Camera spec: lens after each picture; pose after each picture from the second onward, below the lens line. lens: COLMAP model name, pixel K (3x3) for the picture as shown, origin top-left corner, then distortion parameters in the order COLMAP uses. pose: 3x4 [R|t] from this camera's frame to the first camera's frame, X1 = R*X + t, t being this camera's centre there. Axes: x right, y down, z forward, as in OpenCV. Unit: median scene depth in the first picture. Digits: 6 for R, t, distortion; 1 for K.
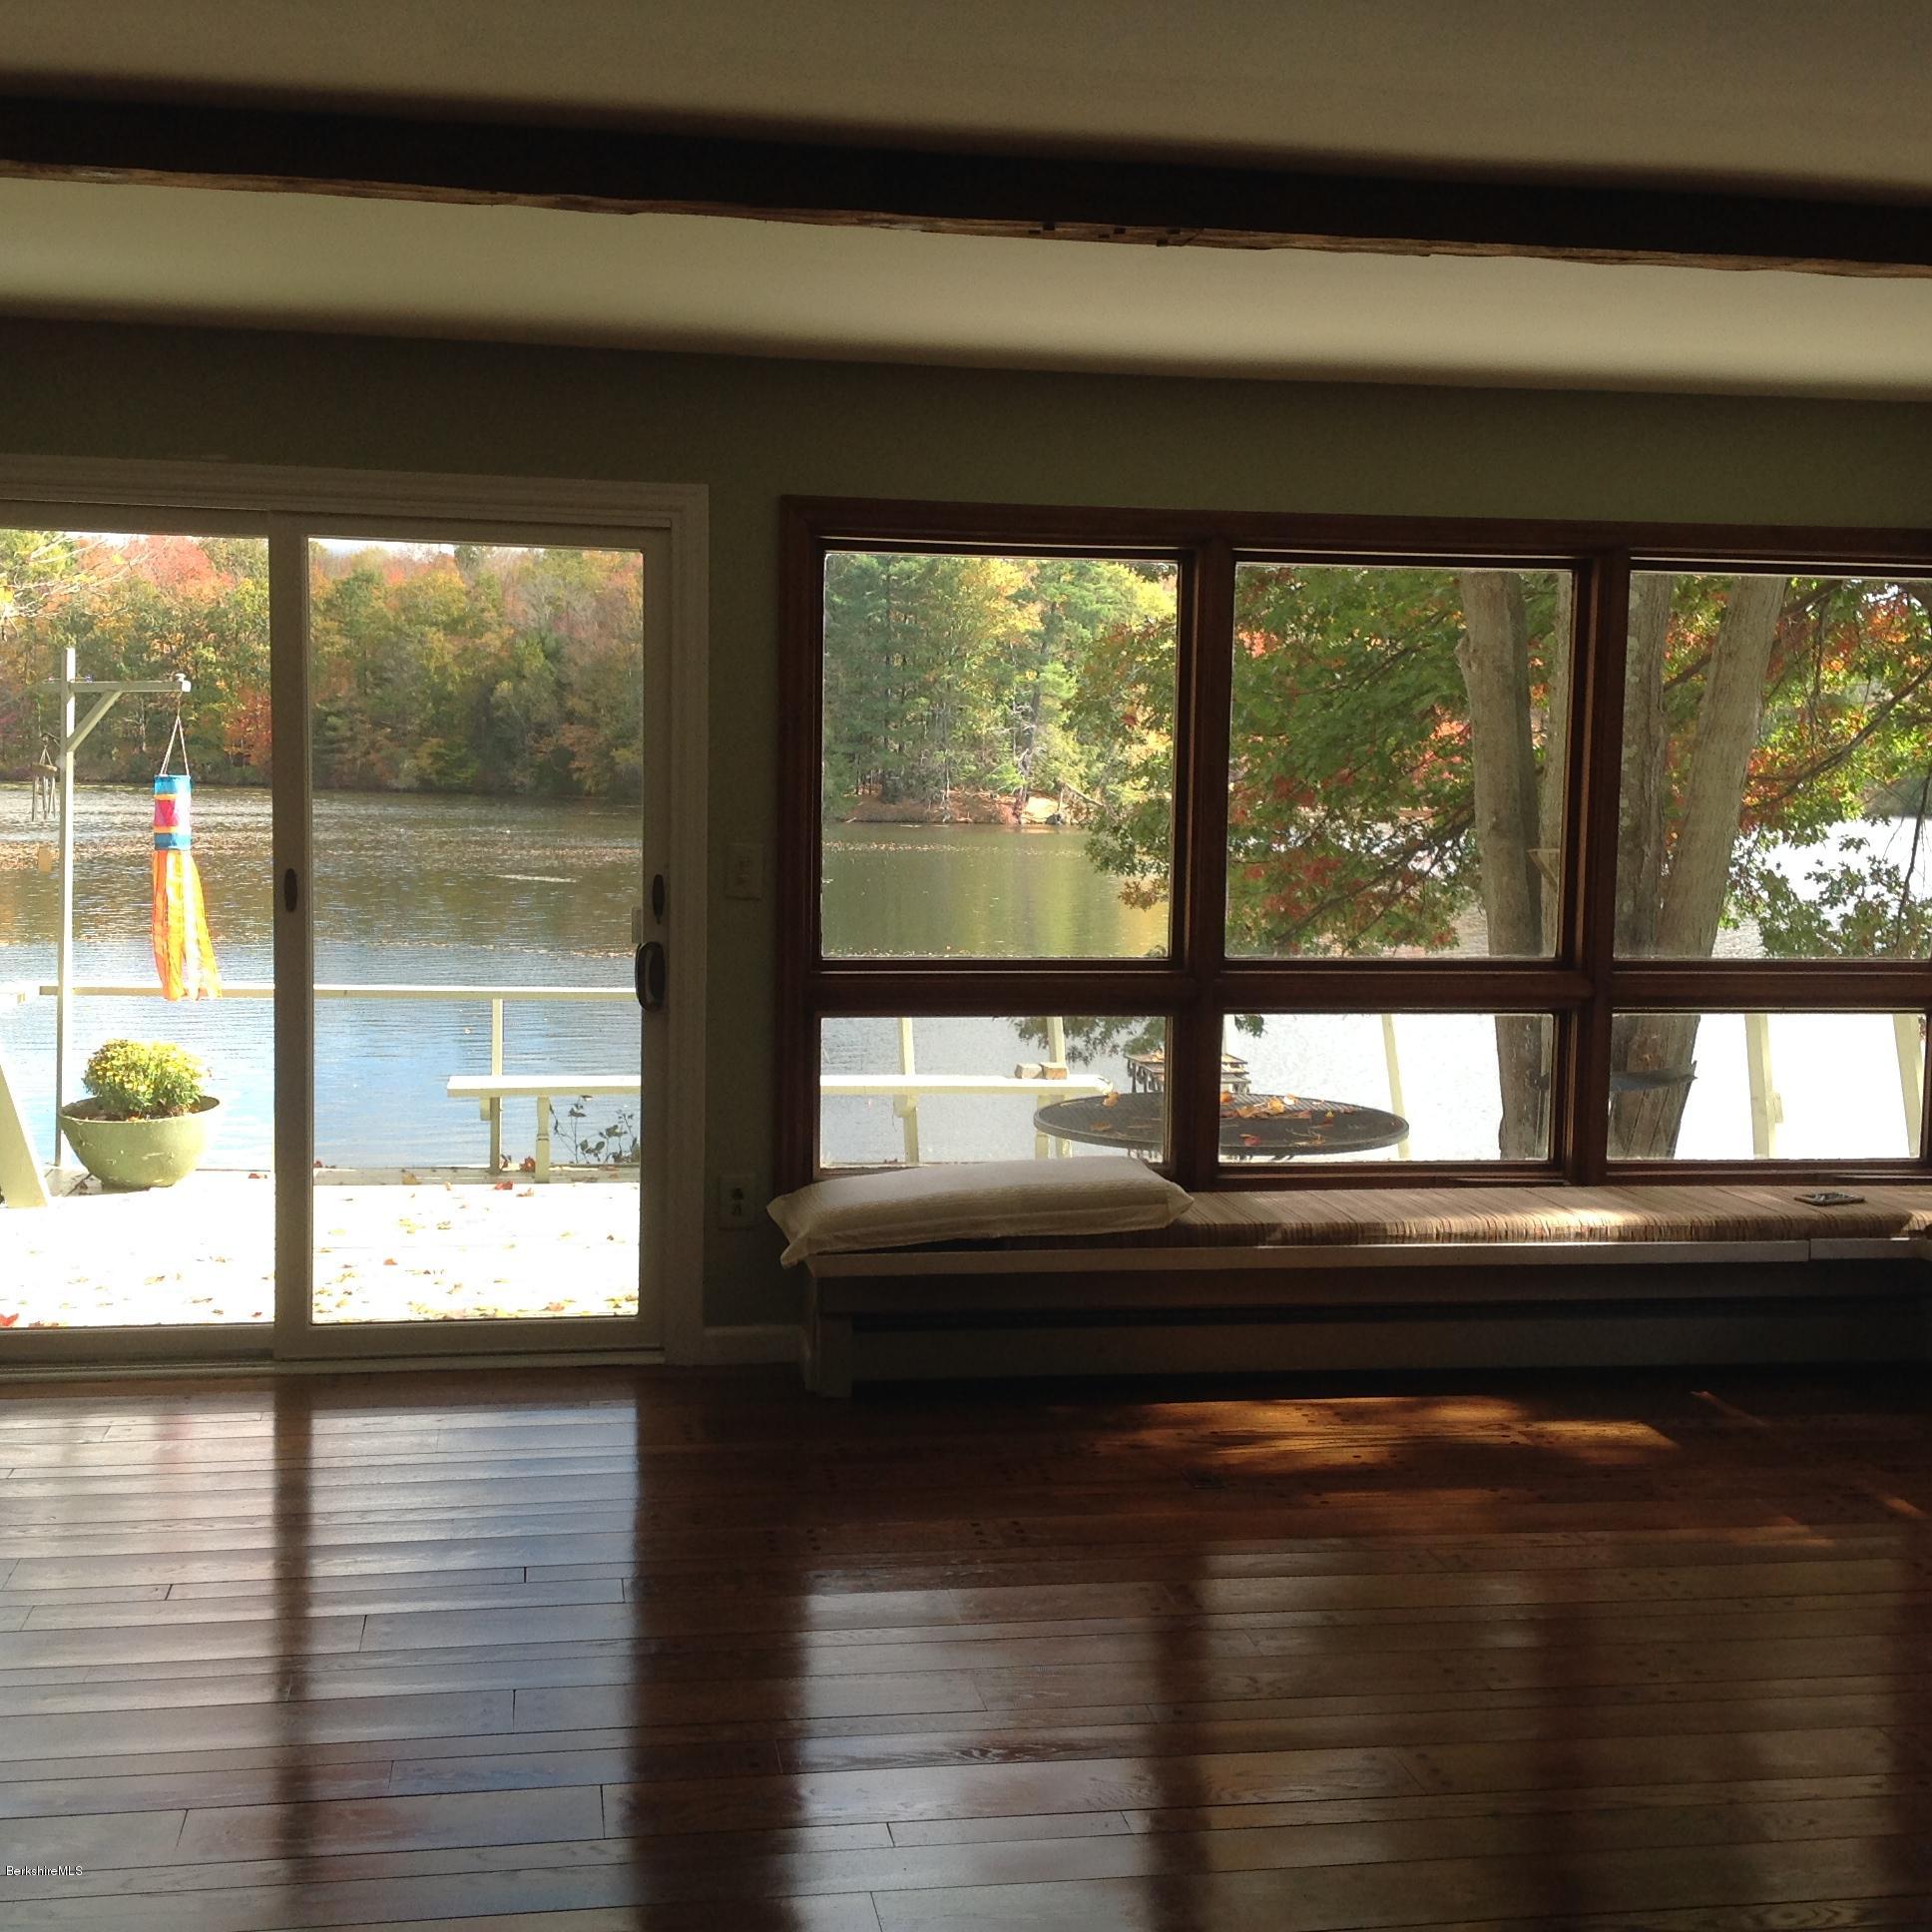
lens RADIAL K [[2523.6, 0, 919.9], [0, 2523.6, 956.0], [0, 0, 1]] dist [0.217550, -0.566713]
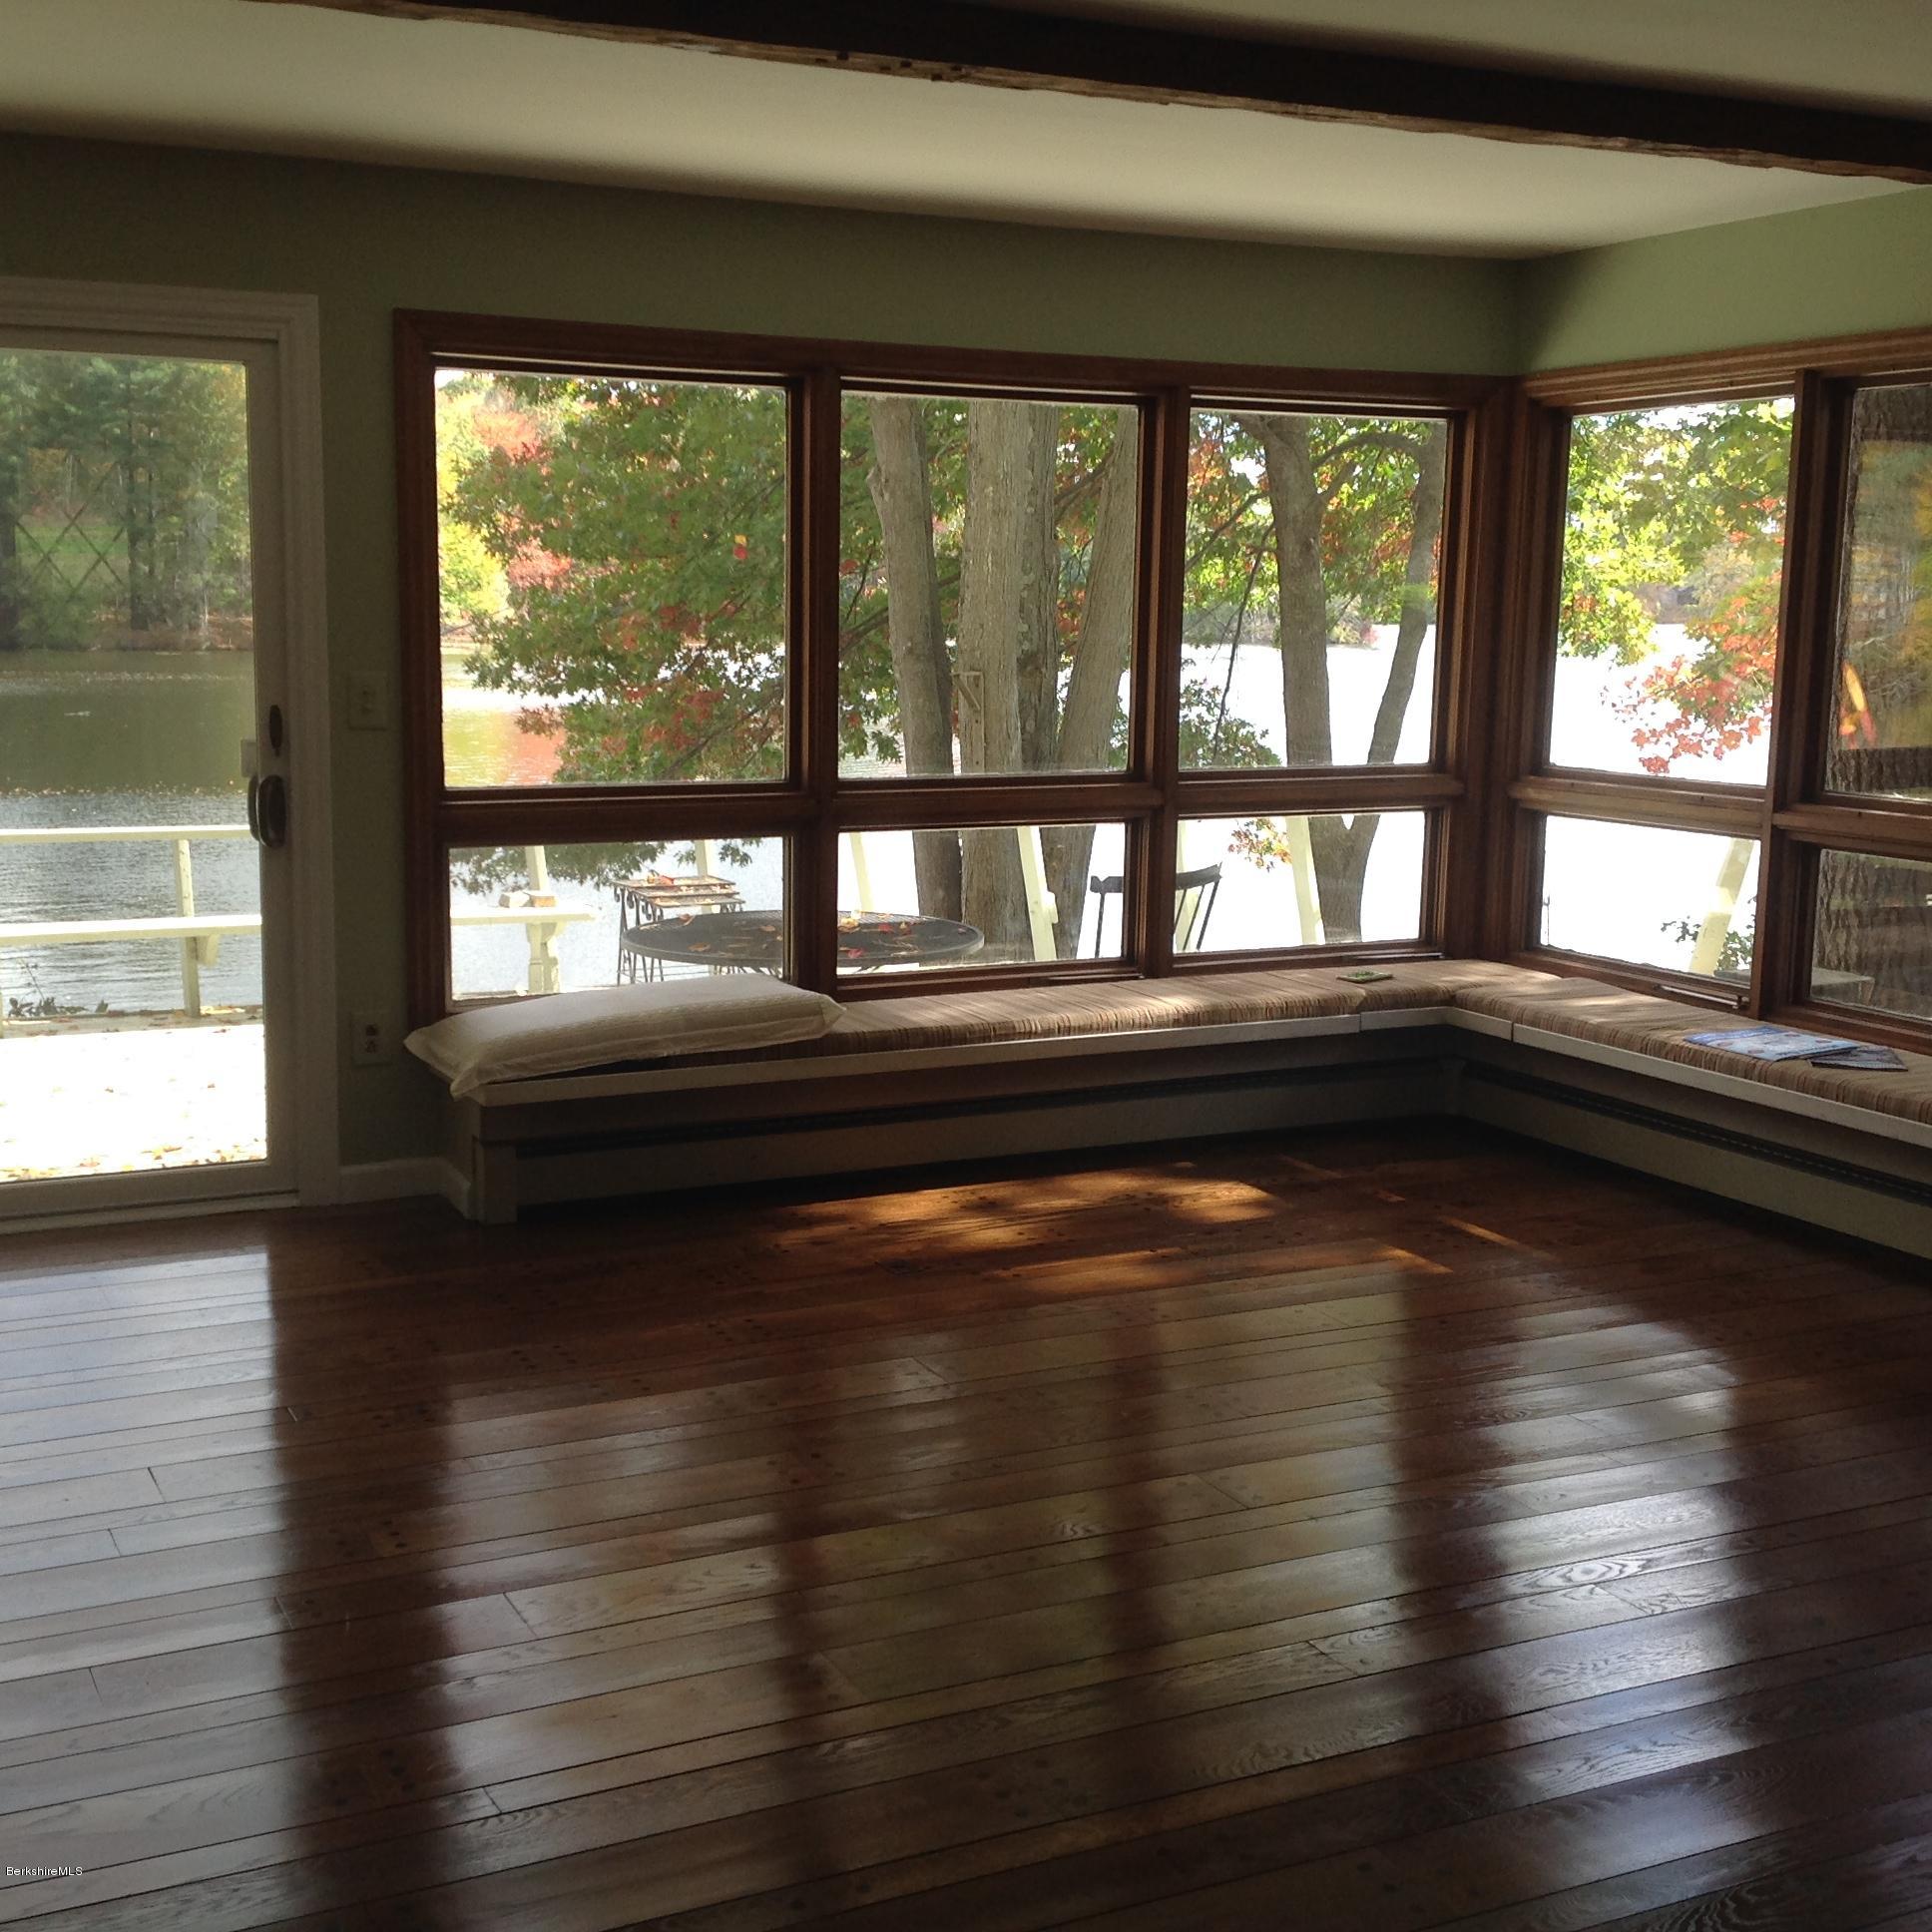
lens RADIAL K [[2523.6, 0, 919.9], [0, 2523.6, 956.0], [0, 0, 1]] dist [0.217550, -0.566713]
pose [[0.956395, -0.046504, 0.288350, -0.151529], [0.026985, 0.997089, 0.071305, 0.000295], [-0.290827, -0.060415, 0.954866, -0.006034]]
